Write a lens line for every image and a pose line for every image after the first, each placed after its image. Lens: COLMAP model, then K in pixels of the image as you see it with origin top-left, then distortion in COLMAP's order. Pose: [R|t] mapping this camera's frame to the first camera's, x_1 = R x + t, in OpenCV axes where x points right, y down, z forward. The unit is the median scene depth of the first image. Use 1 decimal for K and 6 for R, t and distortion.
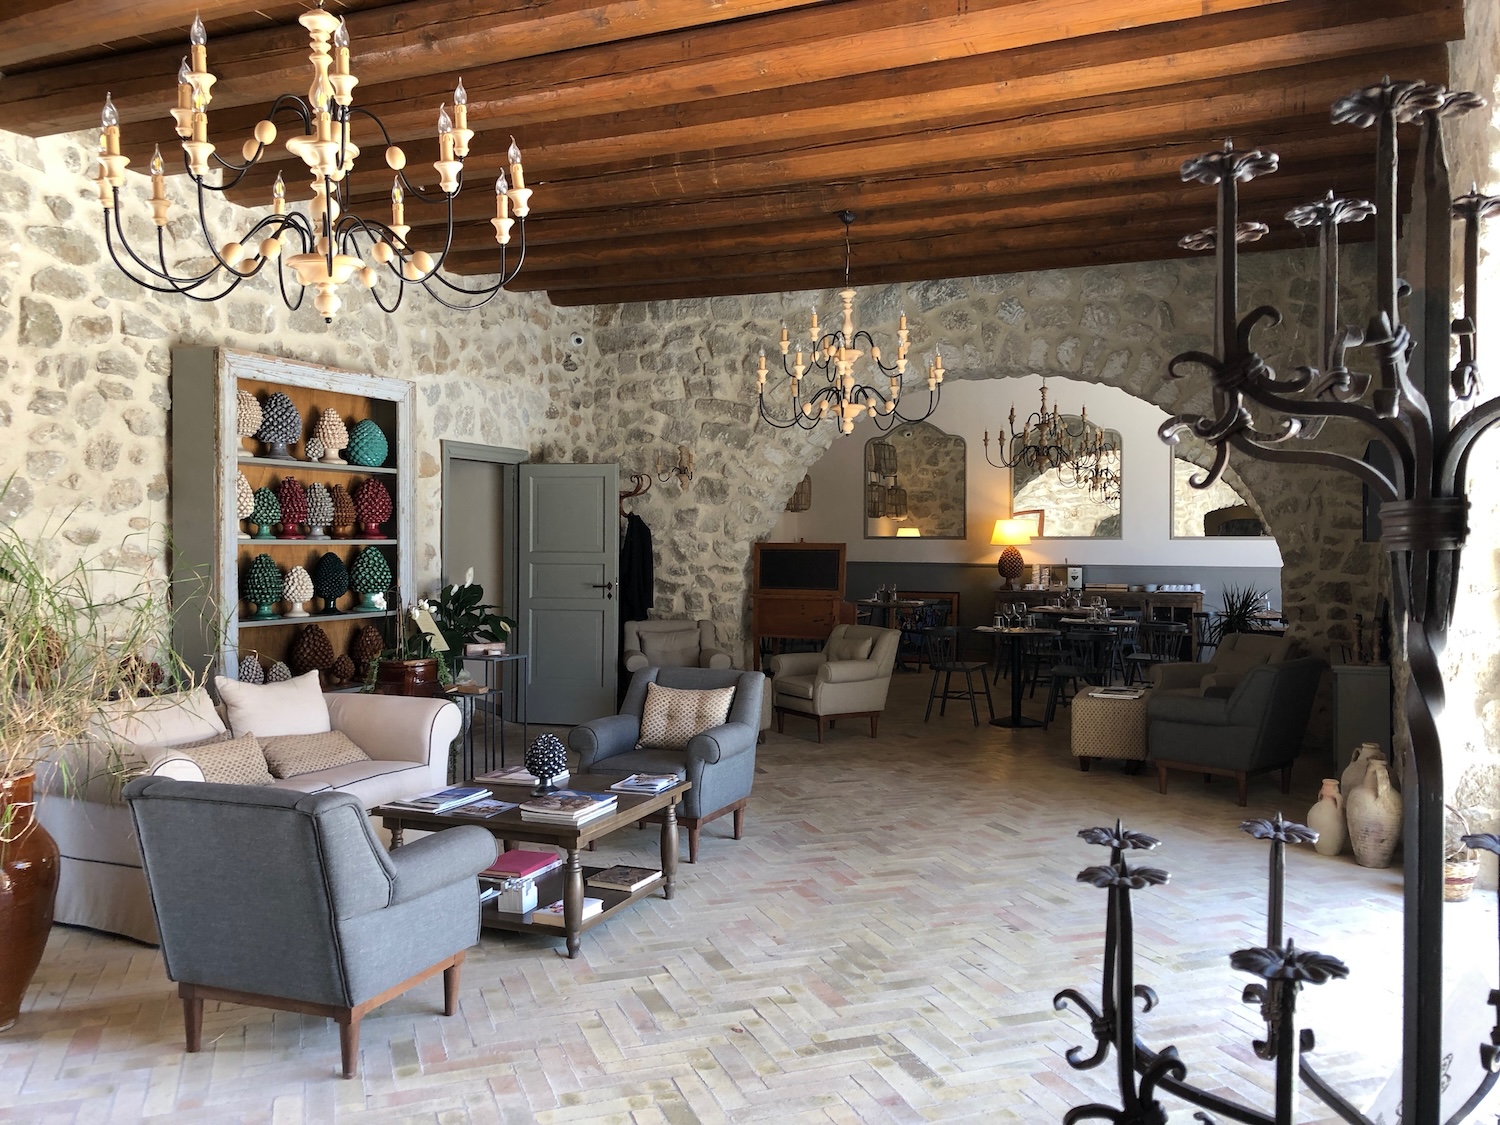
lens RADIAL K [[1219.9, 0, 750.0], [0, 1219.9, 562.5], [0, 0, 1]] dist [0.008017, -0.003001]
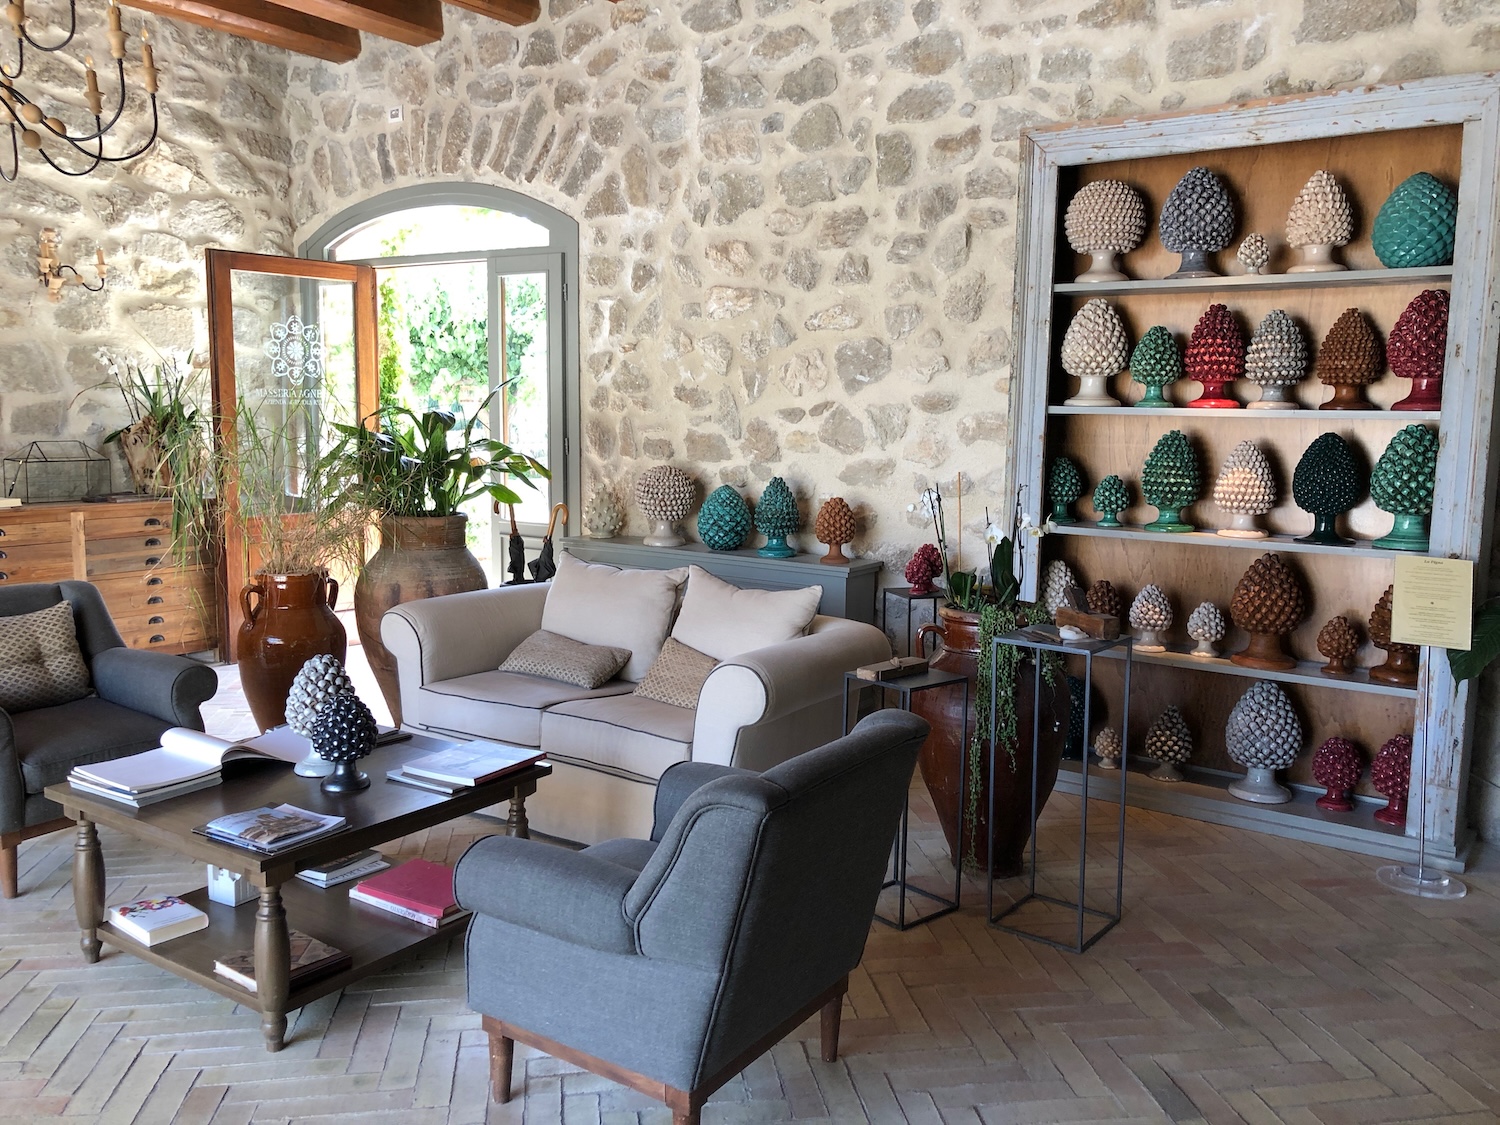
lens RADIAL K [[1219.9, 0, 750.0], [0, 1219.9, 562.5], [0, 0, 1]] dist [0.008017, -0.003001]
pose [[-0.202844, 0.125889, -0.971085, 0.320974], [-0.031701, 0.990338, 0.135006, -0.021229], [0.978698, 0.058170, -0.196893, 1.039687]]
